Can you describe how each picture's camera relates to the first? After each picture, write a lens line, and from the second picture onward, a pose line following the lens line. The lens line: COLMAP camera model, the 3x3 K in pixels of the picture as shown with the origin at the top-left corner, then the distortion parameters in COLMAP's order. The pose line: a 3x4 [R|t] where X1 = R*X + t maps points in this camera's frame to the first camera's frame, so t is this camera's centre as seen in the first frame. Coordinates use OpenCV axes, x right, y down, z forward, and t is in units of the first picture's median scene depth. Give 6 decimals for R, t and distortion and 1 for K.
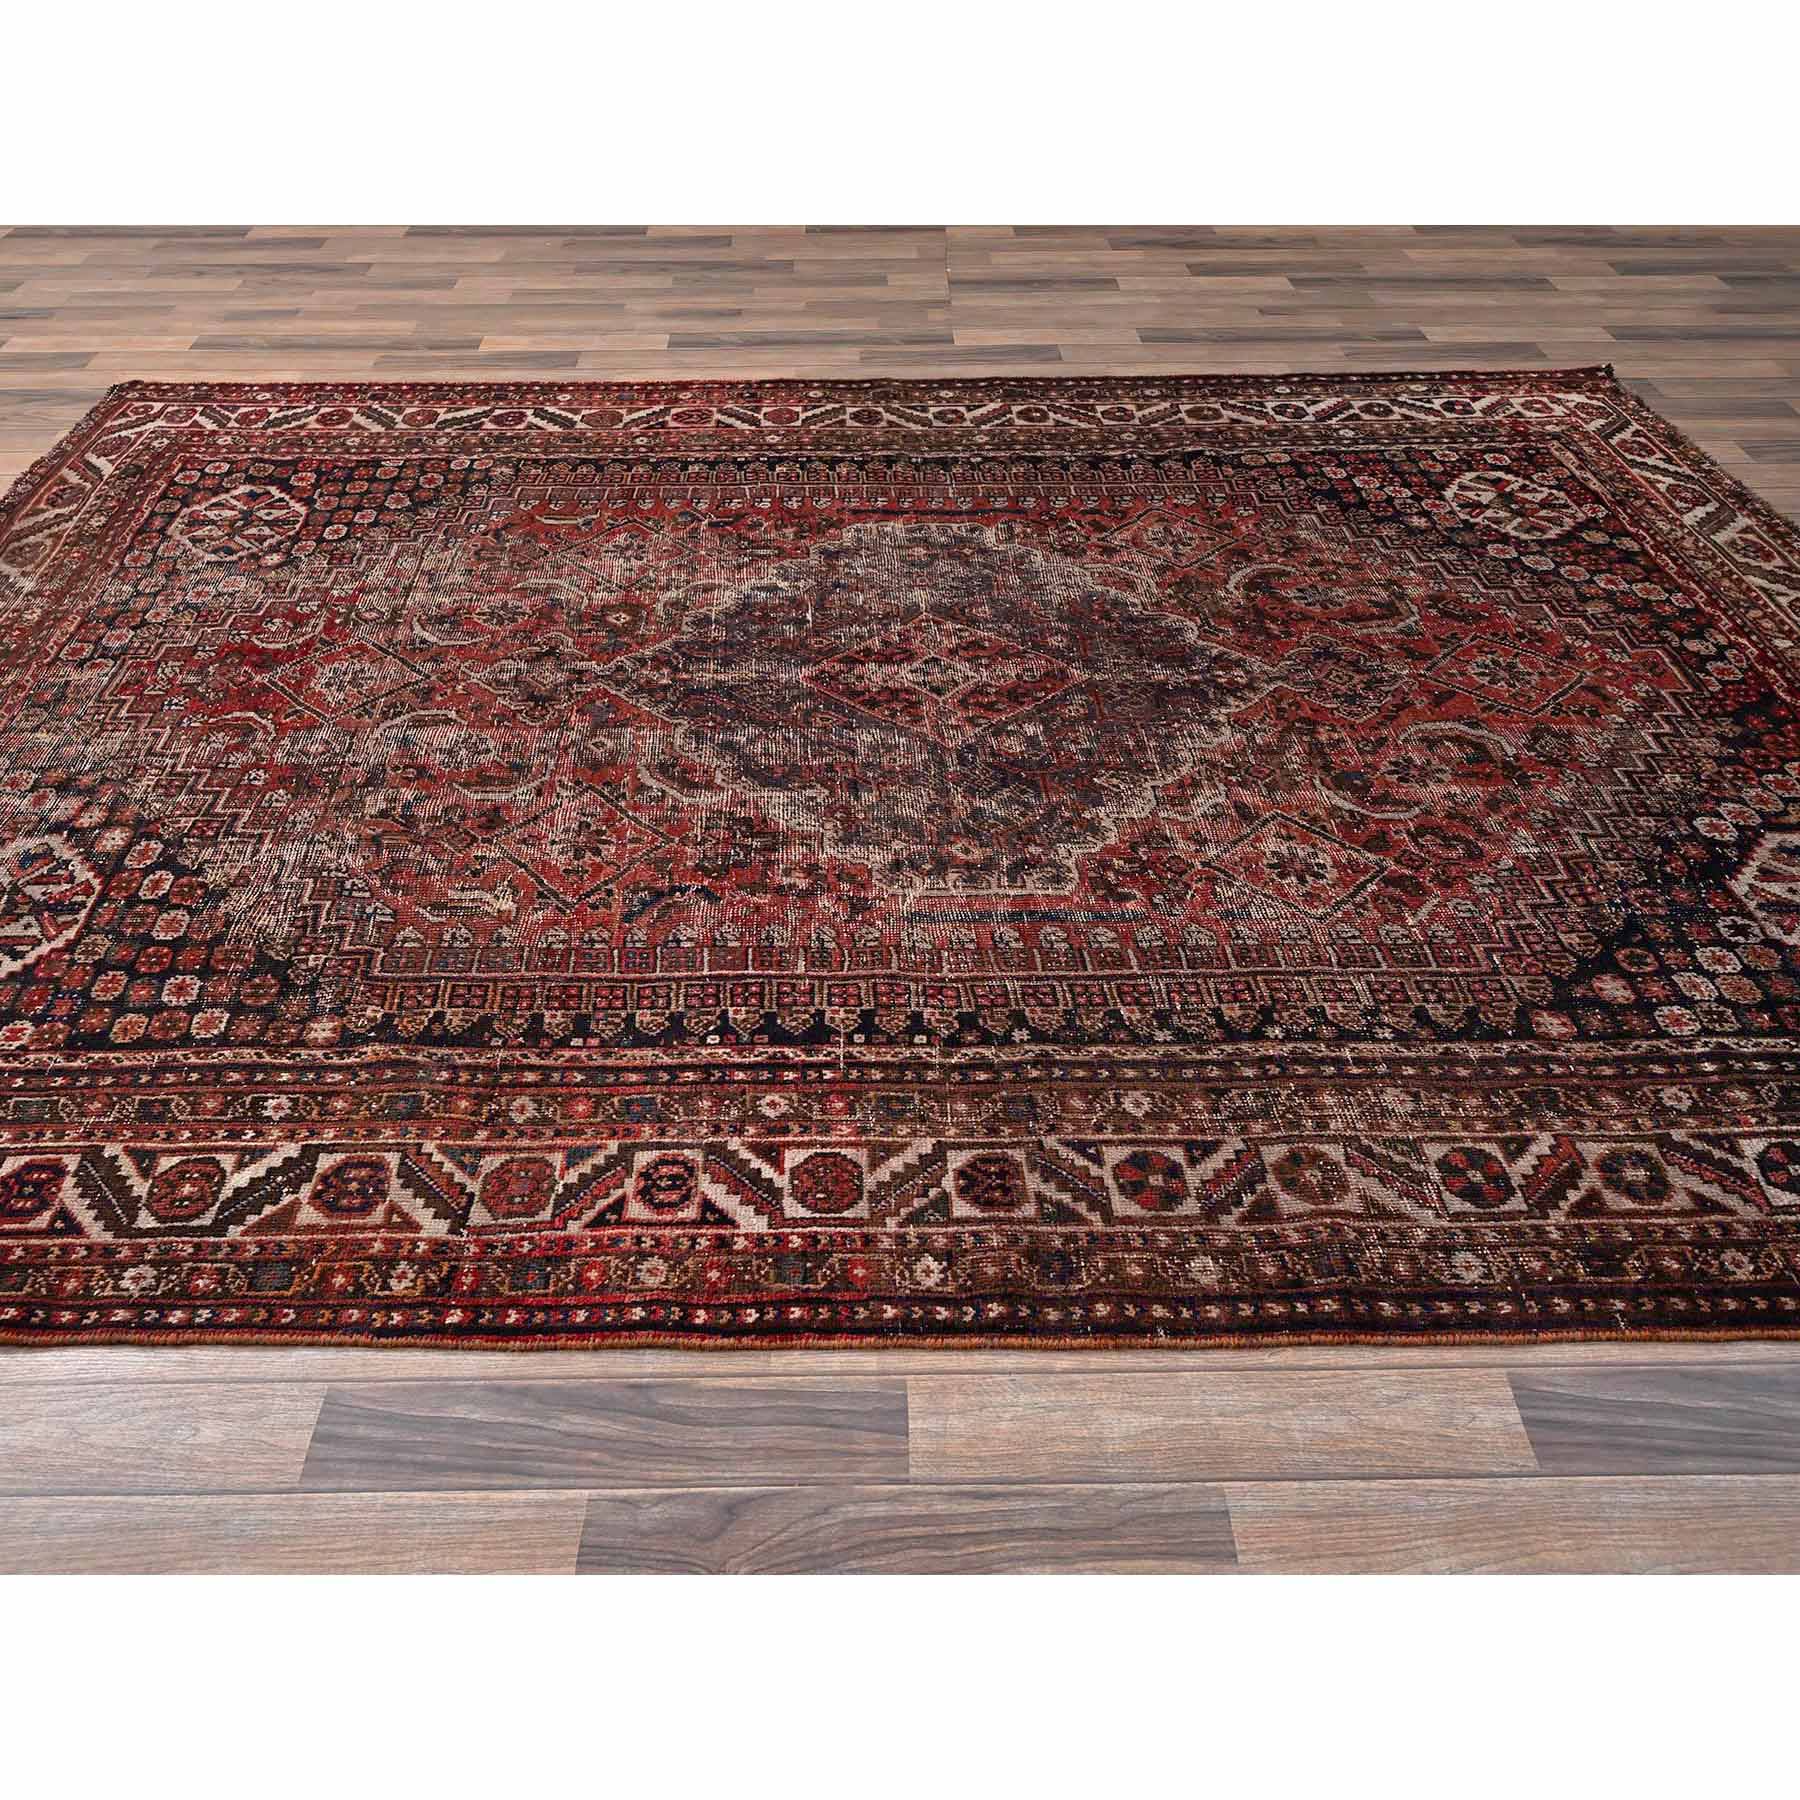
lens RADIAL K [[1853.6, 0, 900.0], [0, 1853.6, 900.0], [0, 0, 1]] dist [0.003314, -0.014925]
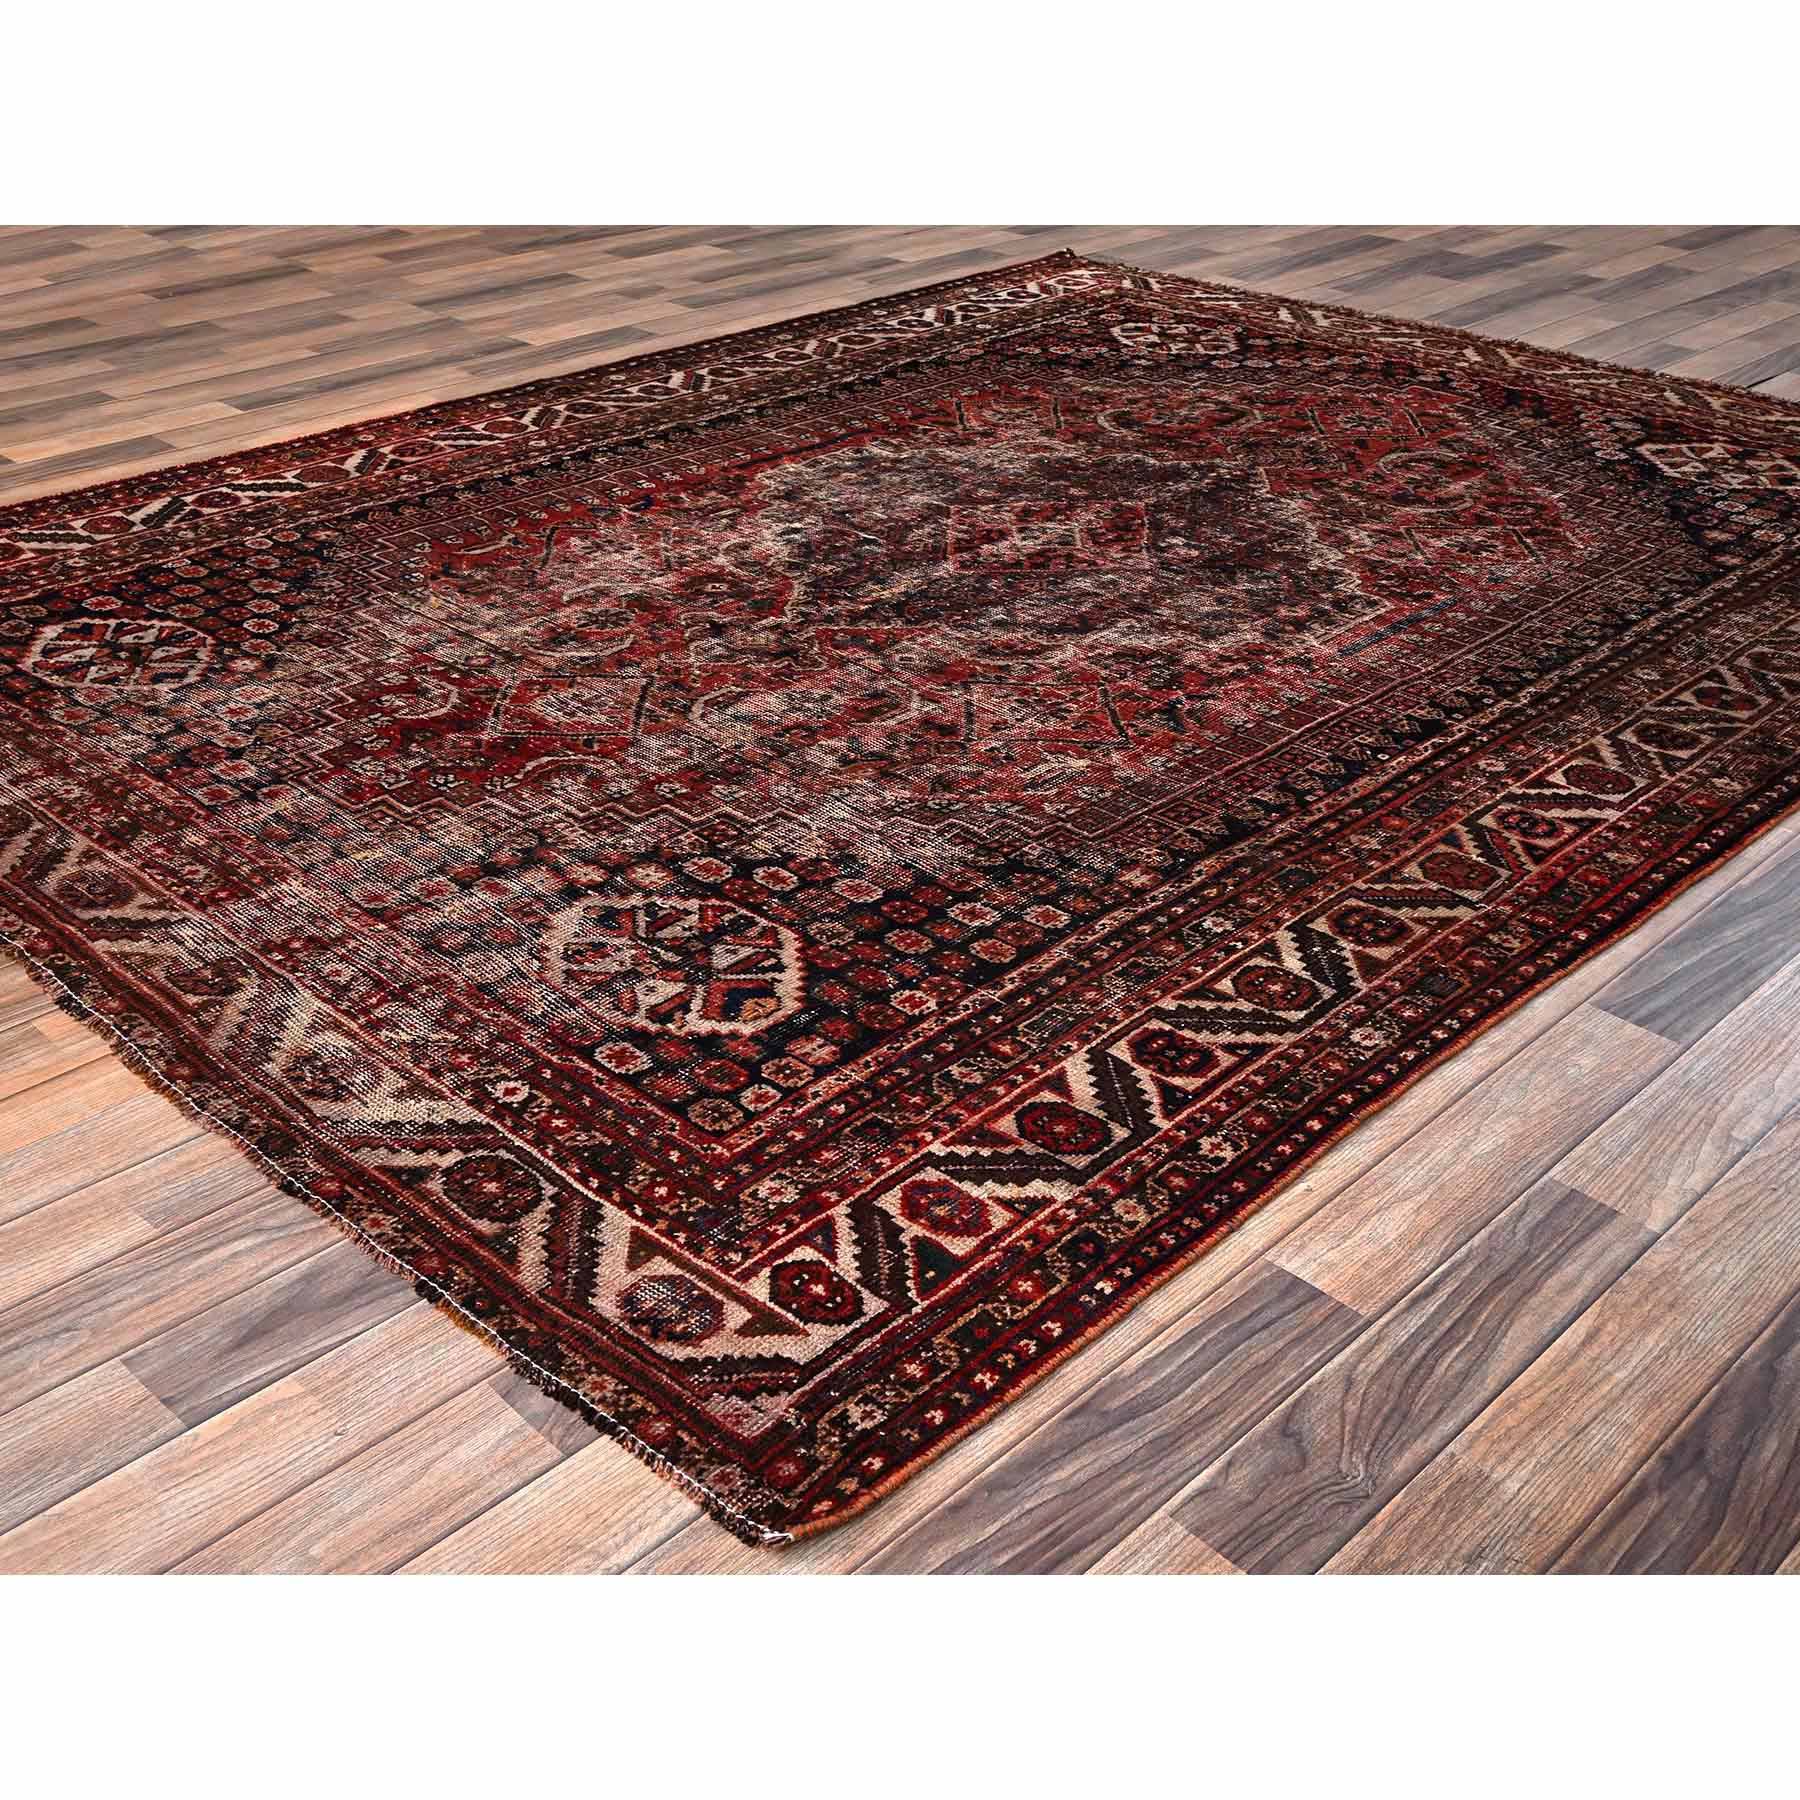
lens RADIAL K [[2095.7, 0, 900.0], [0, 2095.7, 900.0], [0, 0, 1]] dist [-0.002964, 0.005730]
pose [[0.688422, -0.338911, 0.641260, -0.856773], [0.397295, 0.915885, 0.057538, -0.027939], [-0.606820, 0.215159, 0.765164, 0.143247]]
